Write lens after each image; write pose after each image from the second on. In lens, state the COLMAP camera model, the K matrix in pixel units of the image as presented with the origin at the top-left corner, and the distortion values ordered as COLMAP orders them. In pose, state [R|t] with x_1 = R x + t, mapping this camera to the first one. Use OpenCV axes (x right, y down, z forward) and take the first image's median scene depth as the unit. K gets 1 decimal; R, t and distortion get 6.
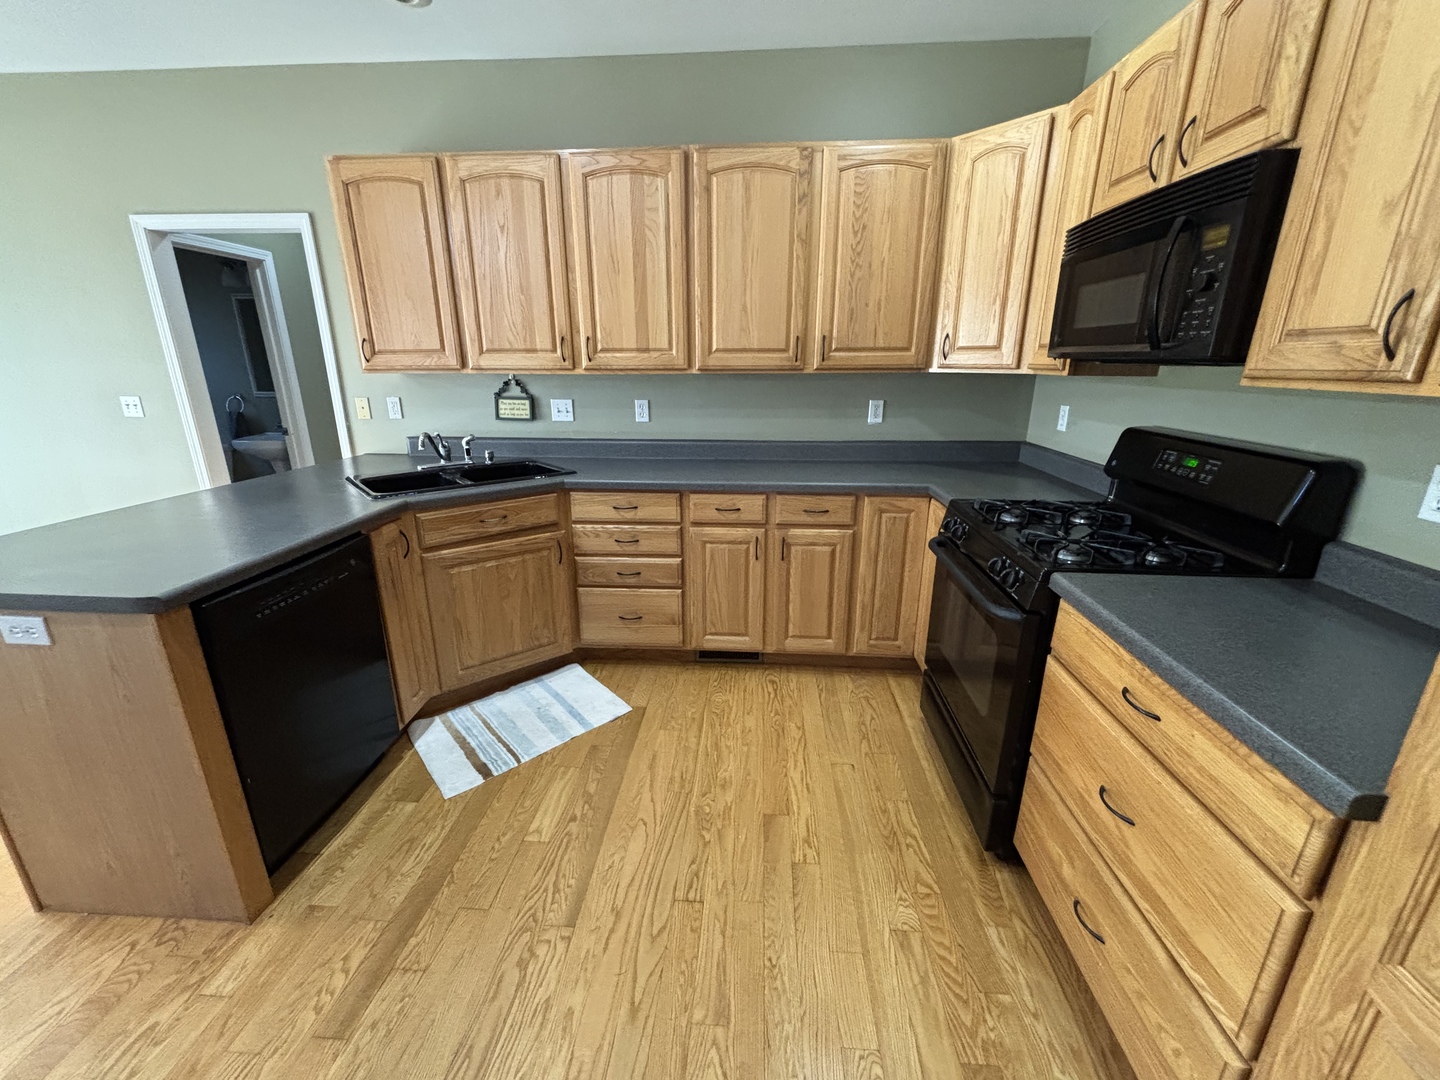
lens RADIAL K [[586.3, 0, 718.3], [0, 586.3, 536.2], [0, 0, 1]] dist [0.002820, -0.000841]
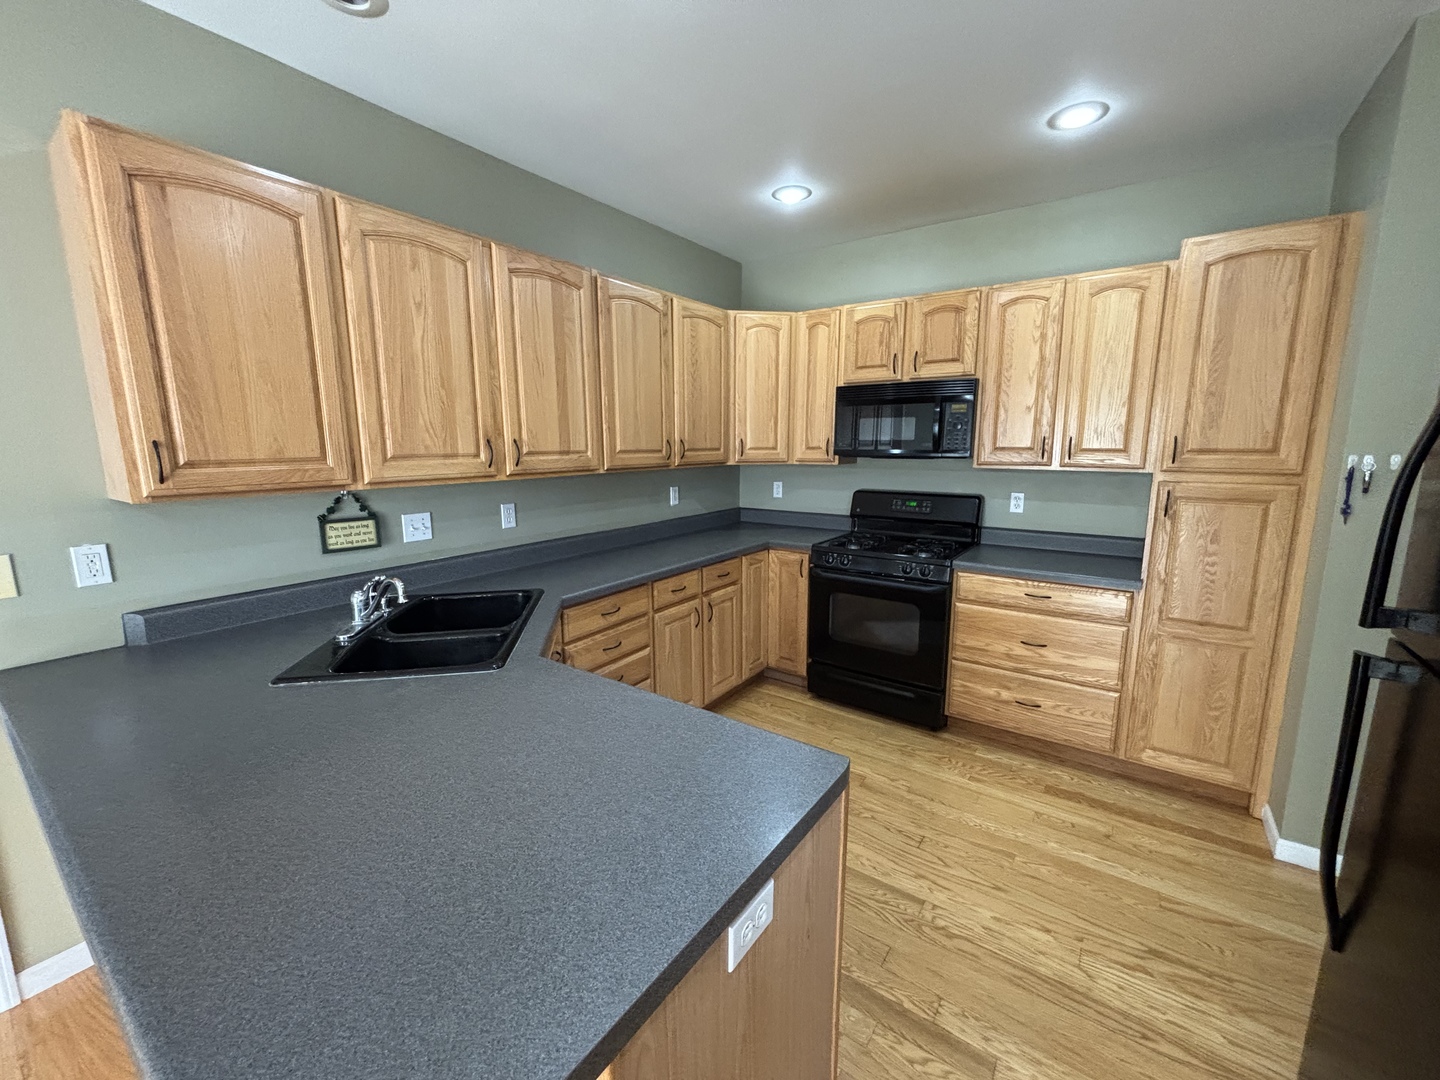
lens RADIAL K [[586.3, 0, 713.9], [0, 586.3, 540.2], [0, 0, 1]] dist [0.002820, -0.000841]
pose [[0.519688, -0.145347, 0.841902, -0.865588], [0.248971, 0.968417, 0.013505, -0.133693], [-0.817274, 0.202591, 0.539462, 0.317200]]
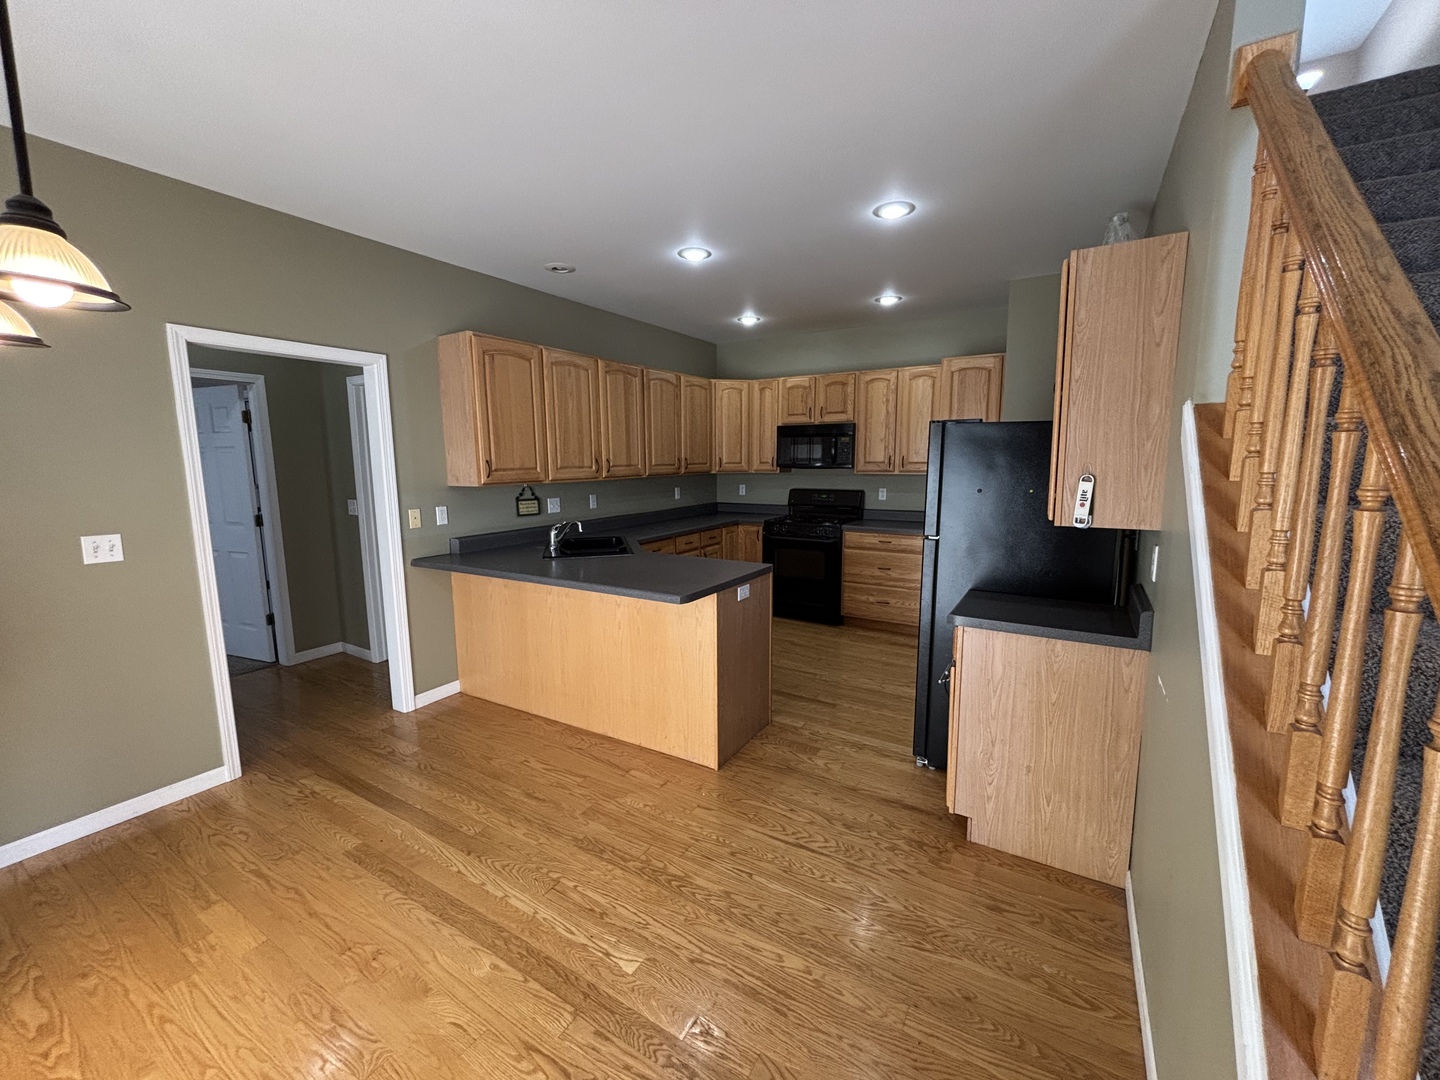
lens RADIAL K [[586.3, 0, 714.5], [0, 586.3, 543.3], [0, 0, 1]] dist [0.002820, -0.000841]
pose [[0.456873, -0.133269, 0.879492, -1.657968], [0.262723, 0.964822, 0.009722, -0.040221], [-0.849849, 0.226622, 0.475814, -0.012950]]
